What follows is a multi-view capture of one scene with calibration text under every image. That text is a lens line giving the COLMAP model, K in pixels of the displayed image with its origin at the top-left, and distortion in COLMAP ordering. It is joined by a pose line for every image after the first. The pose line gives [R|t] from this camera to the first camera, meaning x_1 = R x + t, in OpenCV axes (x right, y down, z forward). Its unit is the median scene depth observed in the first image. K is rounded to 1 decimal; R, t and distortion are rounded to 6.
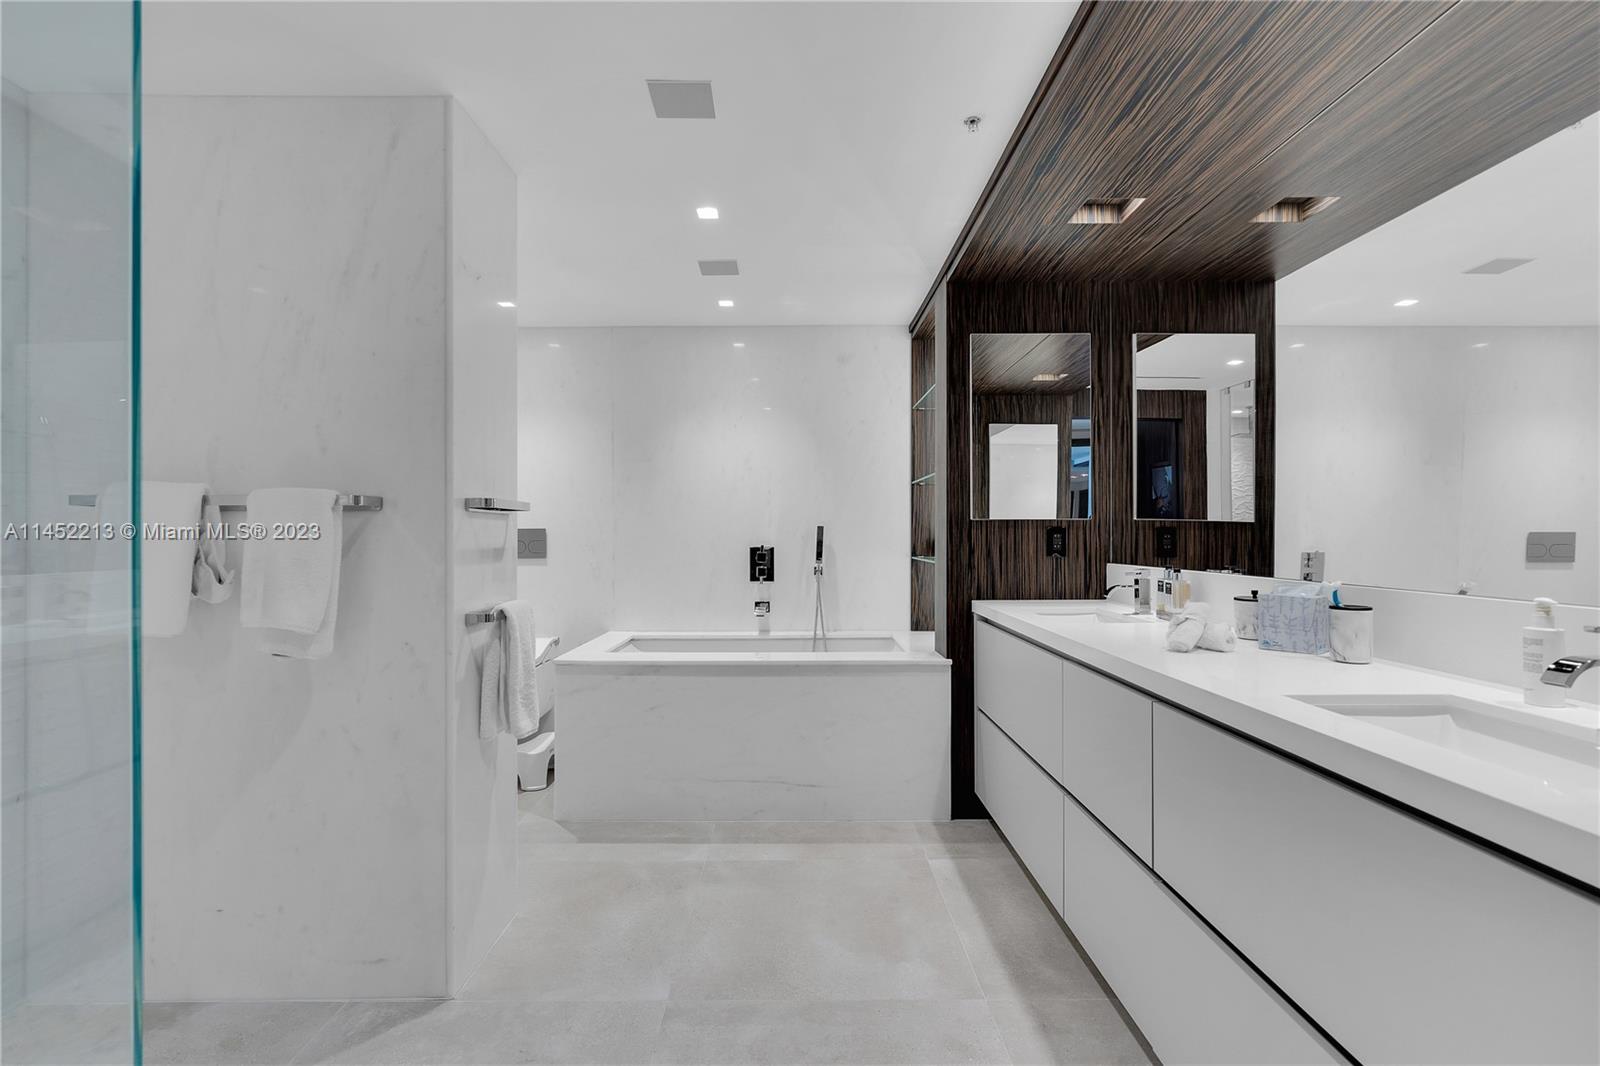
lens RADIAL K [[730.1, 0, 802.1], [0, 730.1, 532.4], [0, 0, 1]] dist [-0.002780, -0.000486]
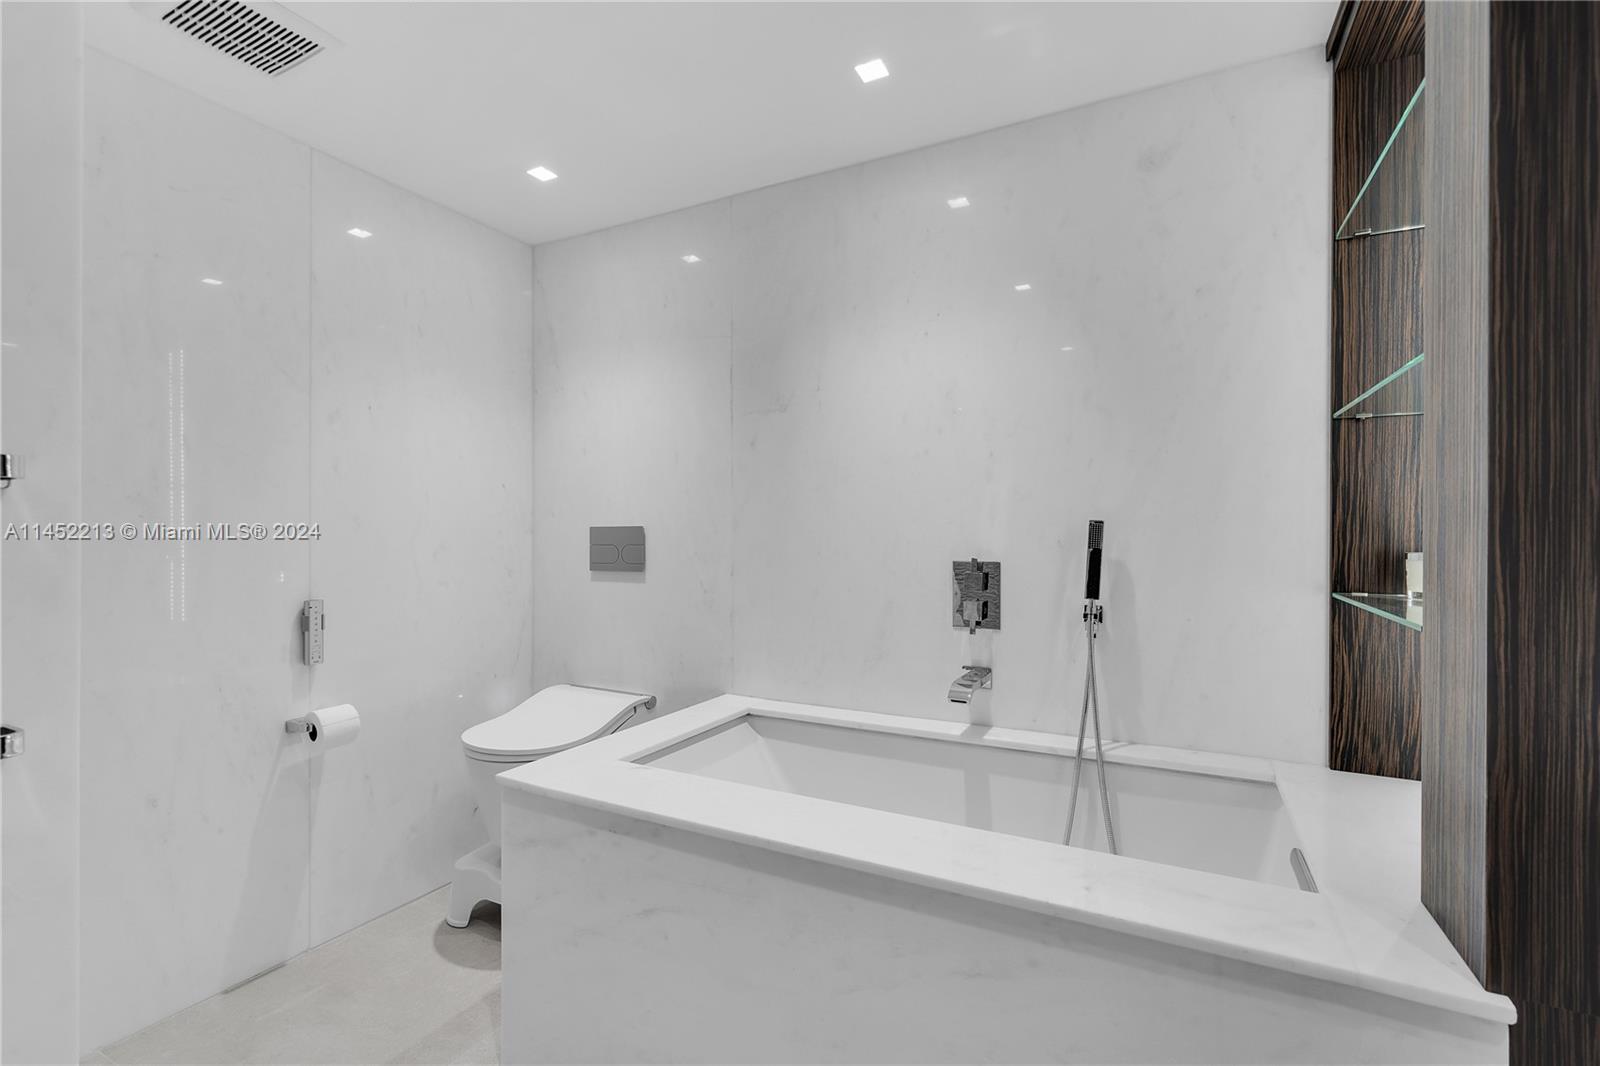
lens RADIAL K [[730.1, 0, 793.3], [0, 730.1, 533.1], [0, 0, 1]] dist [-0.002780, -0.000486]
pose [[0.884852, 0.003292, -0.465861, 0.071623], [-0.001829, 0.999992, 0.003592, -0.001855], [0.465869, -0.002326, 0.884851, 0.487820]]
